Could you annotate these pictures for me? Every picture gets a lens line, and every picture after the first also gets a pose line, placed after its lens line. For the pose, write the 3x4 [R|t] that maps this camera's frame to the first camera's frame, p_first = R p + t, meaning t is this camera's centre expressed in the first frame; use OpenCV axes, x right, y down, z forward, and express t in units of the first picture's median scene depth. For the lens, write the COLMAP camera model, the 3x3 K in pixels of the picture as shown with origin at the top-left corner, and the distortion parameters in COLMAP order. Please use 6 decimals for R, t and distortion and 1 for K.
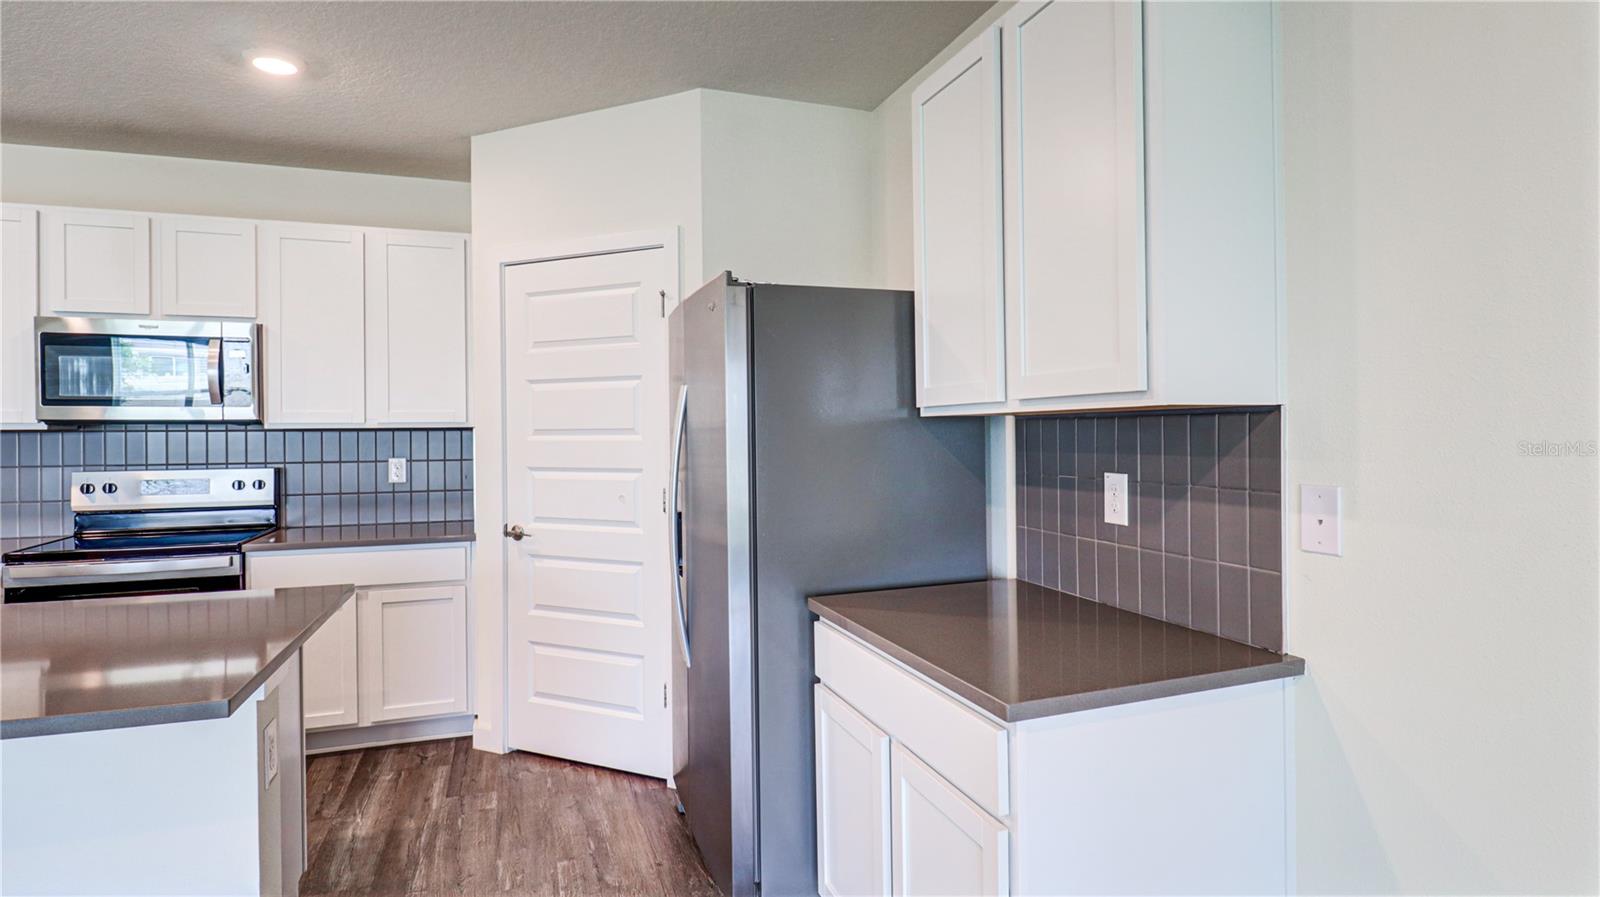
lens RADIAL K [[838.8, 0, 820.3], [0, 838.8, 406.9], [0, 0, 1]] dist [0.003541, 0.000200]
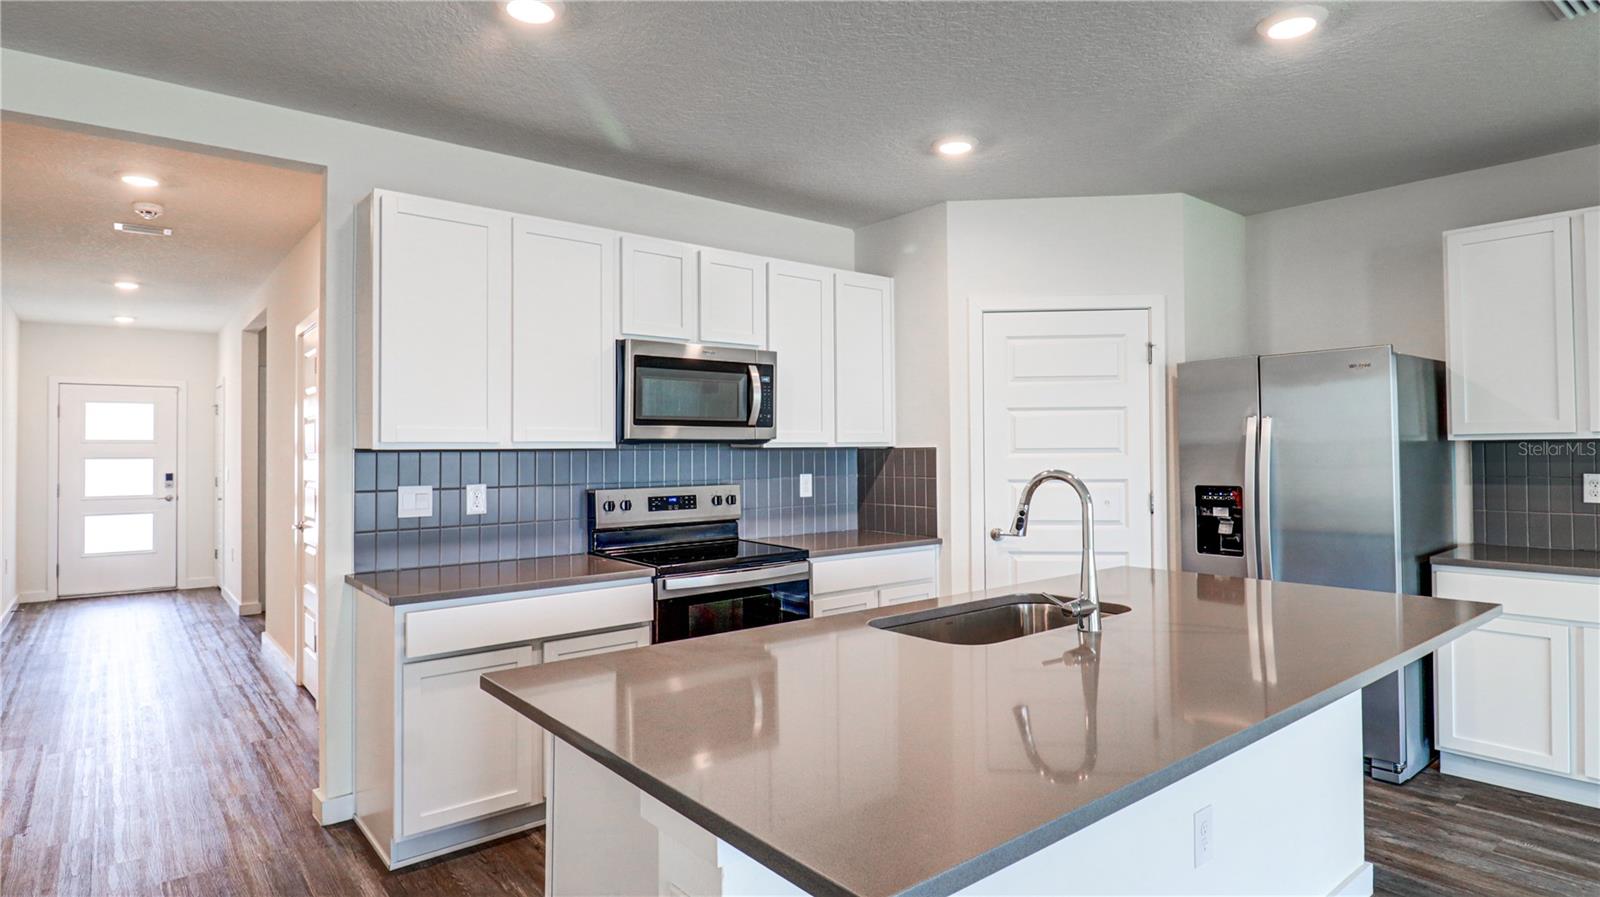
lens RADIAL K [[838.8, 0, 810.4], [0, 838.8, 444.8], [0, 0, 1]] dist [0.003541, 0.000200]
pose [[0.936872, 0.009105, 0.349554, -1.488964], [-0.010870, 0.999936, 0.003088, 0.027437], [-0.349503, -0.006693, 0.936911, -0.044100]]
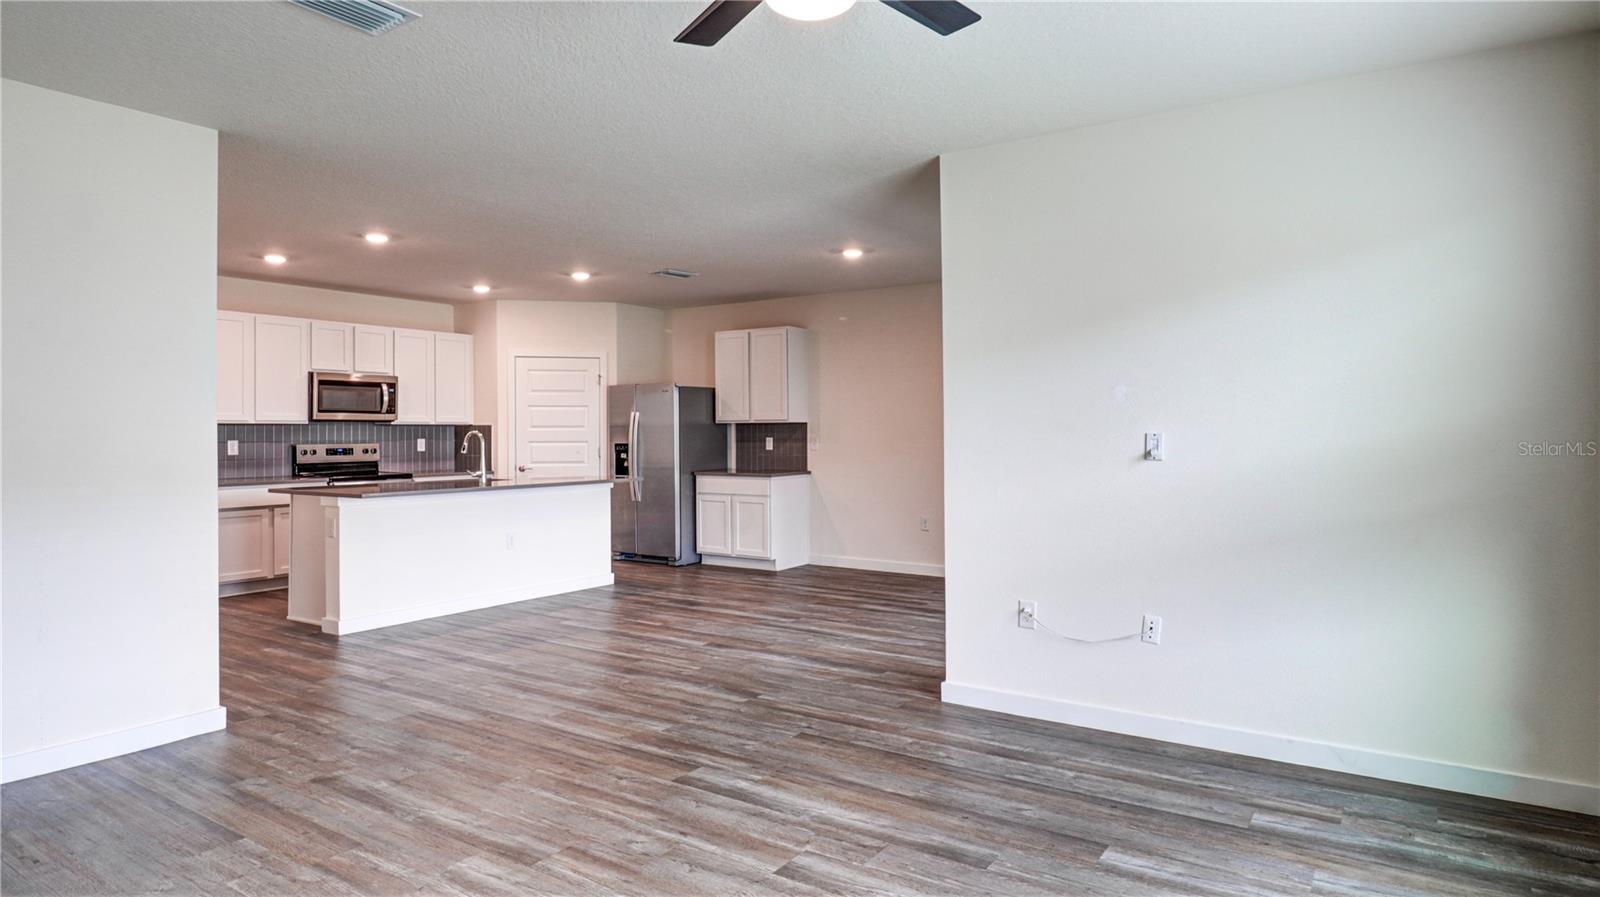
lens RADIAL K [[905.4, 0, 828.3], [0, 905.4, 438.2], [0, 0, 1]] dist [0.004308, -0.000802]
pose [[0.788154, 0.008274, 0.615423, -1.826311], [-0.016983, 0.999821, 0.008308, 0.035043], [-0.615244, -0.017000, 0.788153, -2.272797]]
